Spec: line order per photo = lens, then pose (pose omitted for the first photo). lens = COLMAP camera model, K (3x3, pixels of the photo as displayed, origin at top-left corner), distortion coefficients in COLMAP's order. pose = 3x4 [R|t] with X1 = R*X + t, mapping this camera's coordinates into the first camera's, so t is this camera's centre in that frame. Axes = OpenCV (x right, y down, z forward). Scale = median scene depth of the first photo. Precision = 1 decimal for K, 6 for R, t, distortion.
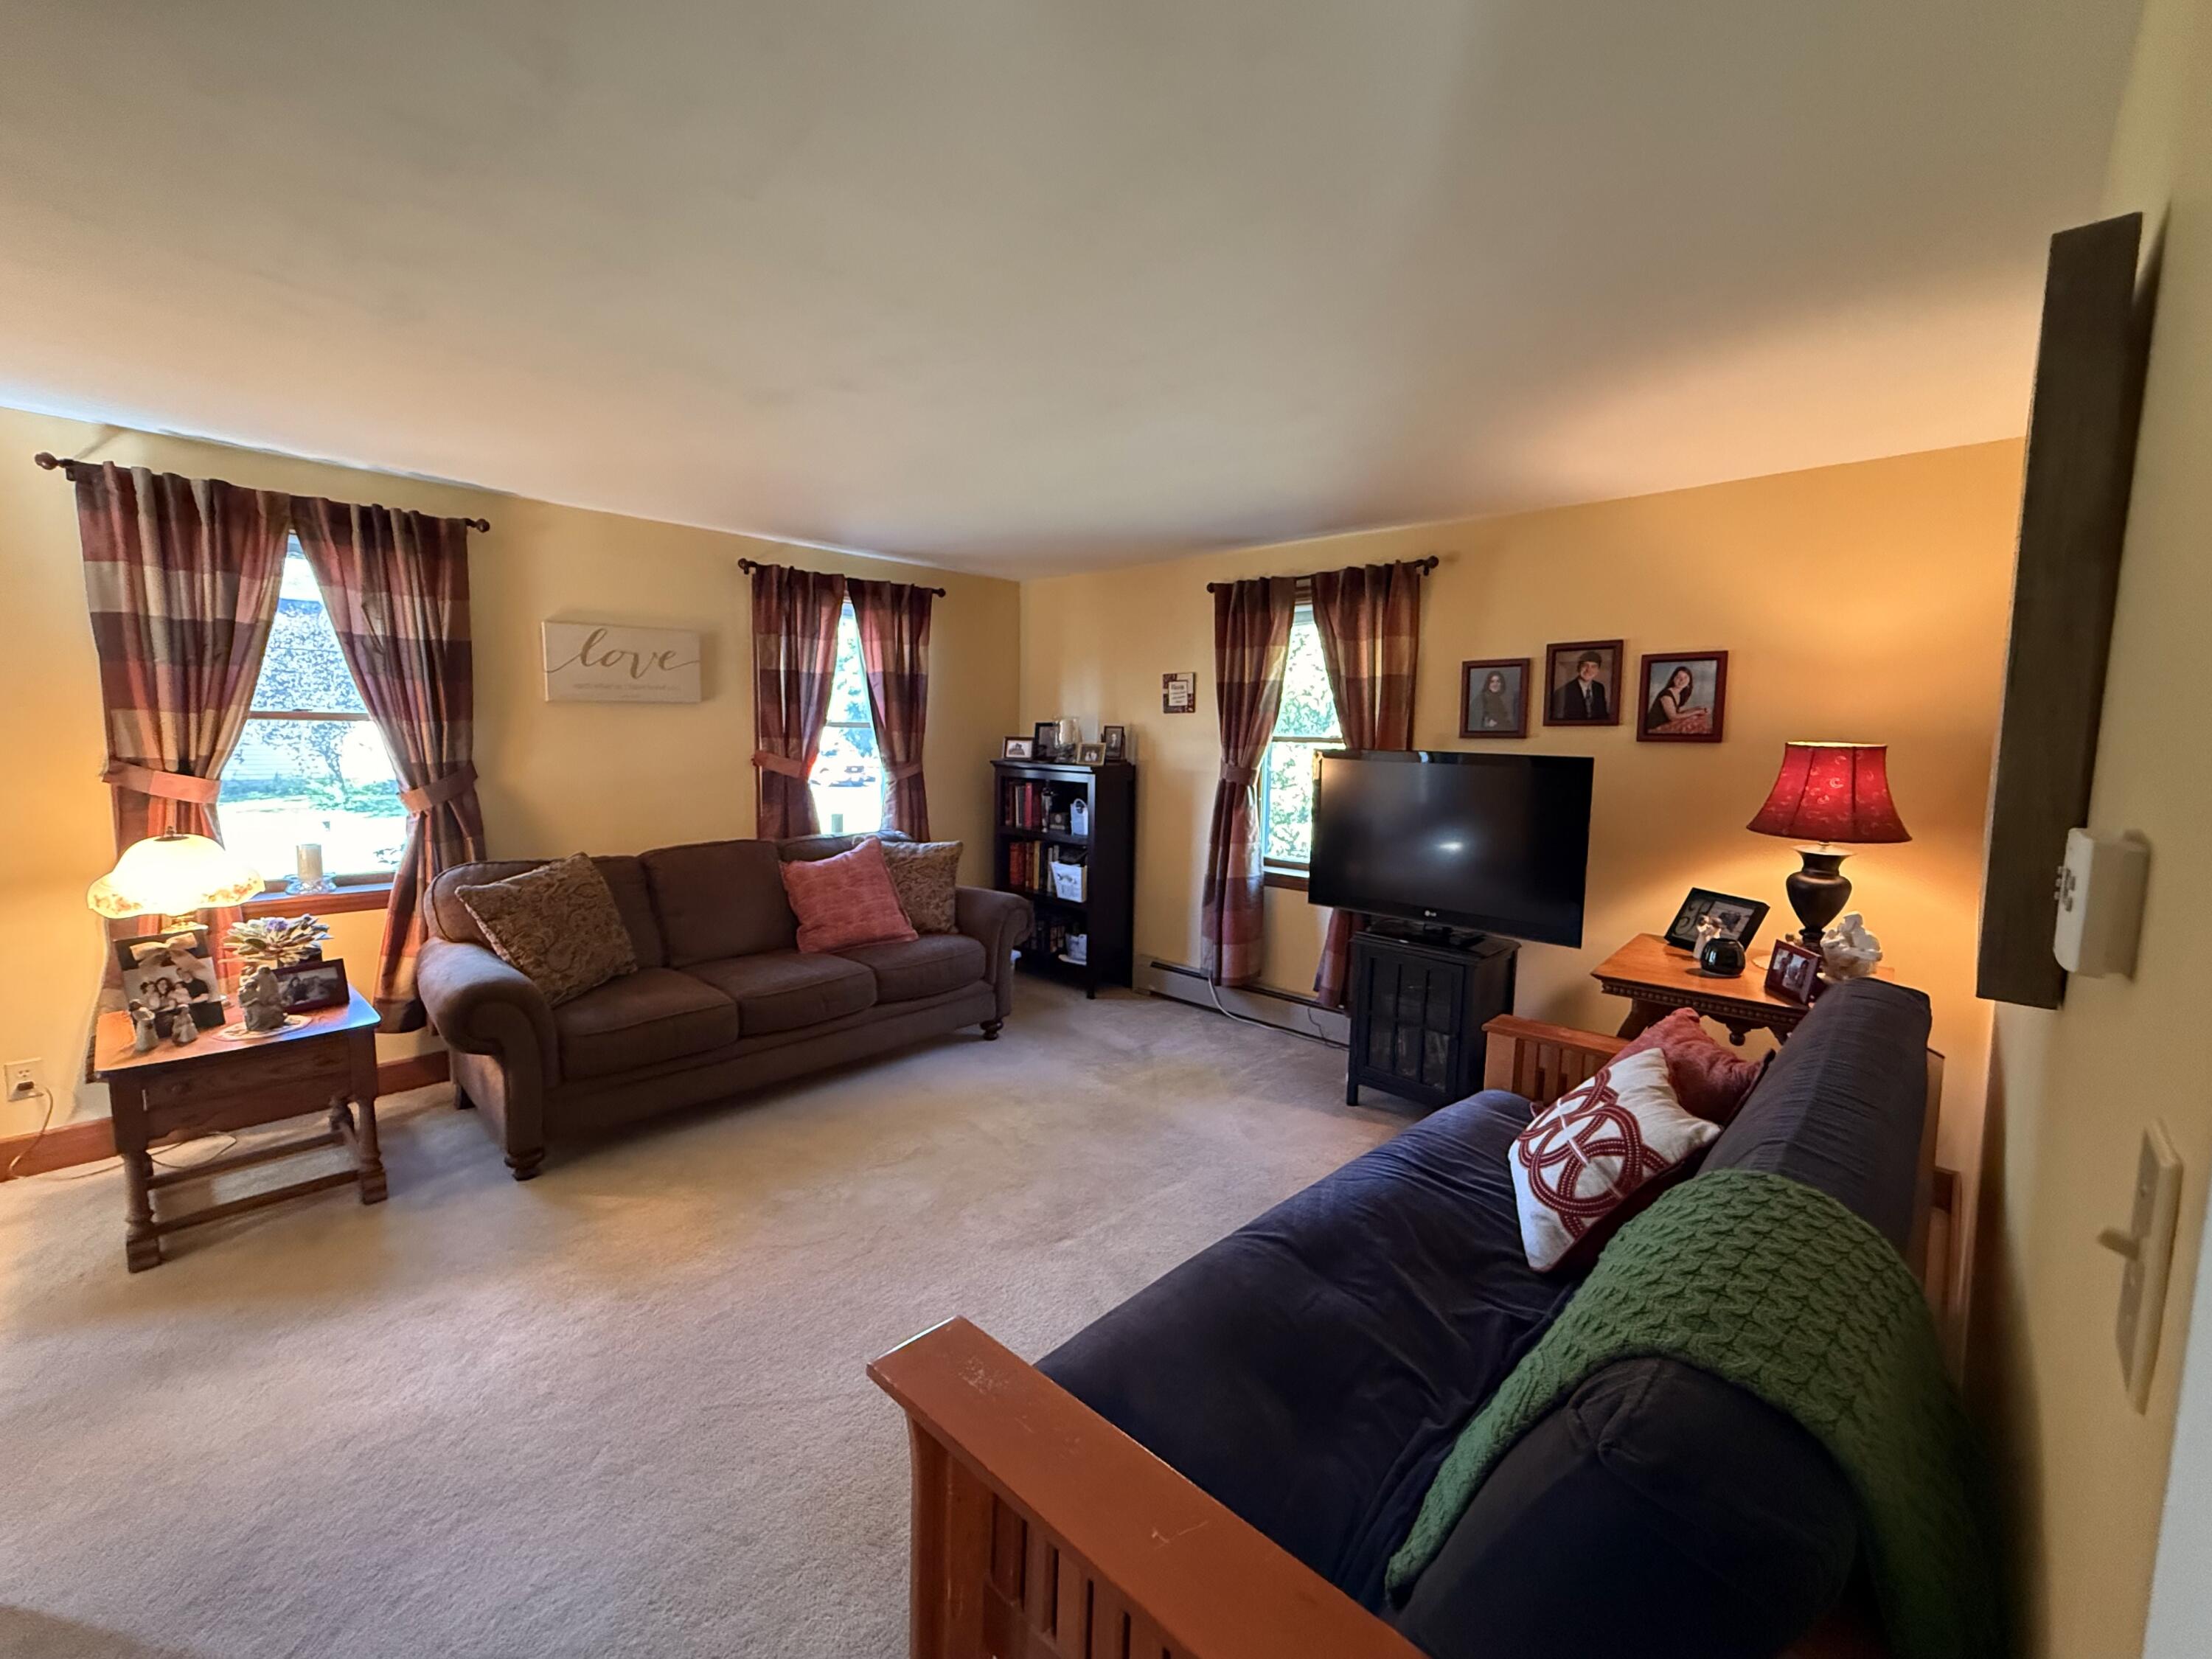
lens RADIAL K [[920.7, 0, 1106.0], [0, 920.7, 829.5], [0, 0, 1]] dist [0.018384, -0.000070]
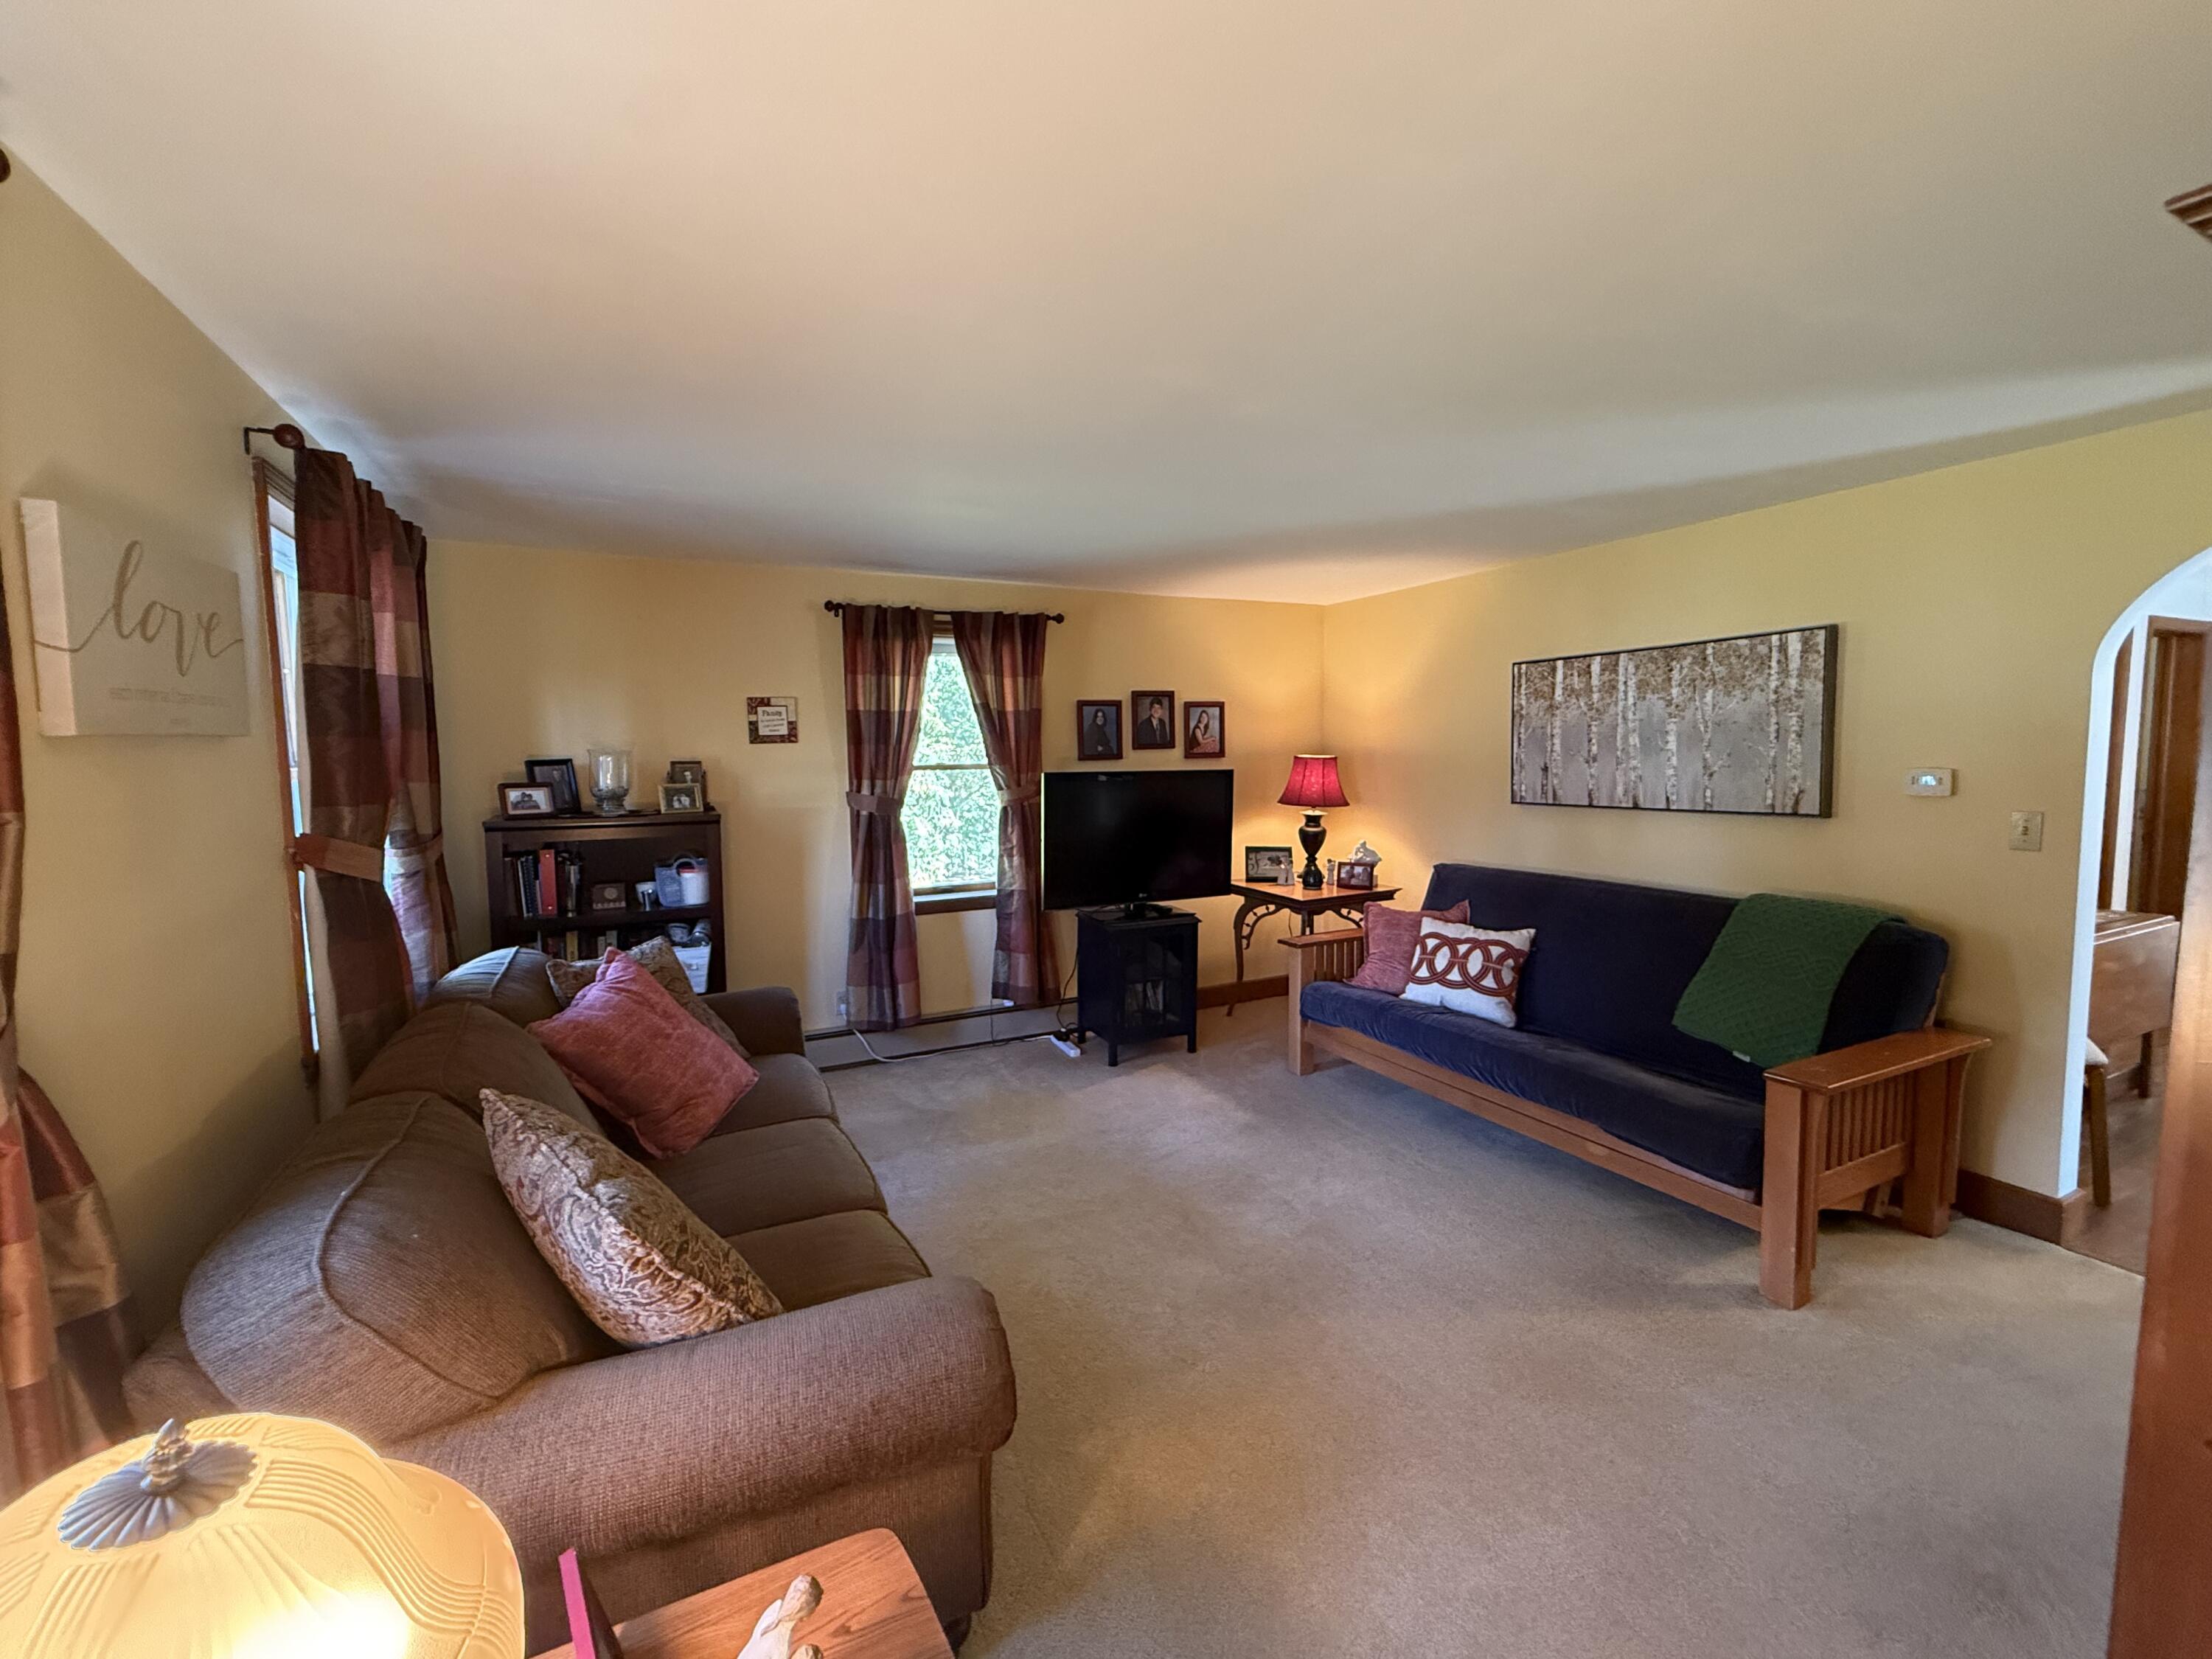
lens RADIAL K [[920.7, 0, 1106.0], [0, 920.7, 829.5], [0, 0, 1]] dist [0.018384, -0.000070]
pose [[0.348135, -0.101390, 0.931945, -0.793093], [0.123474, 0.990432, 0.061629, -0.079144], [-0.929277, 0.093616, 0.357323, 0.529449]]
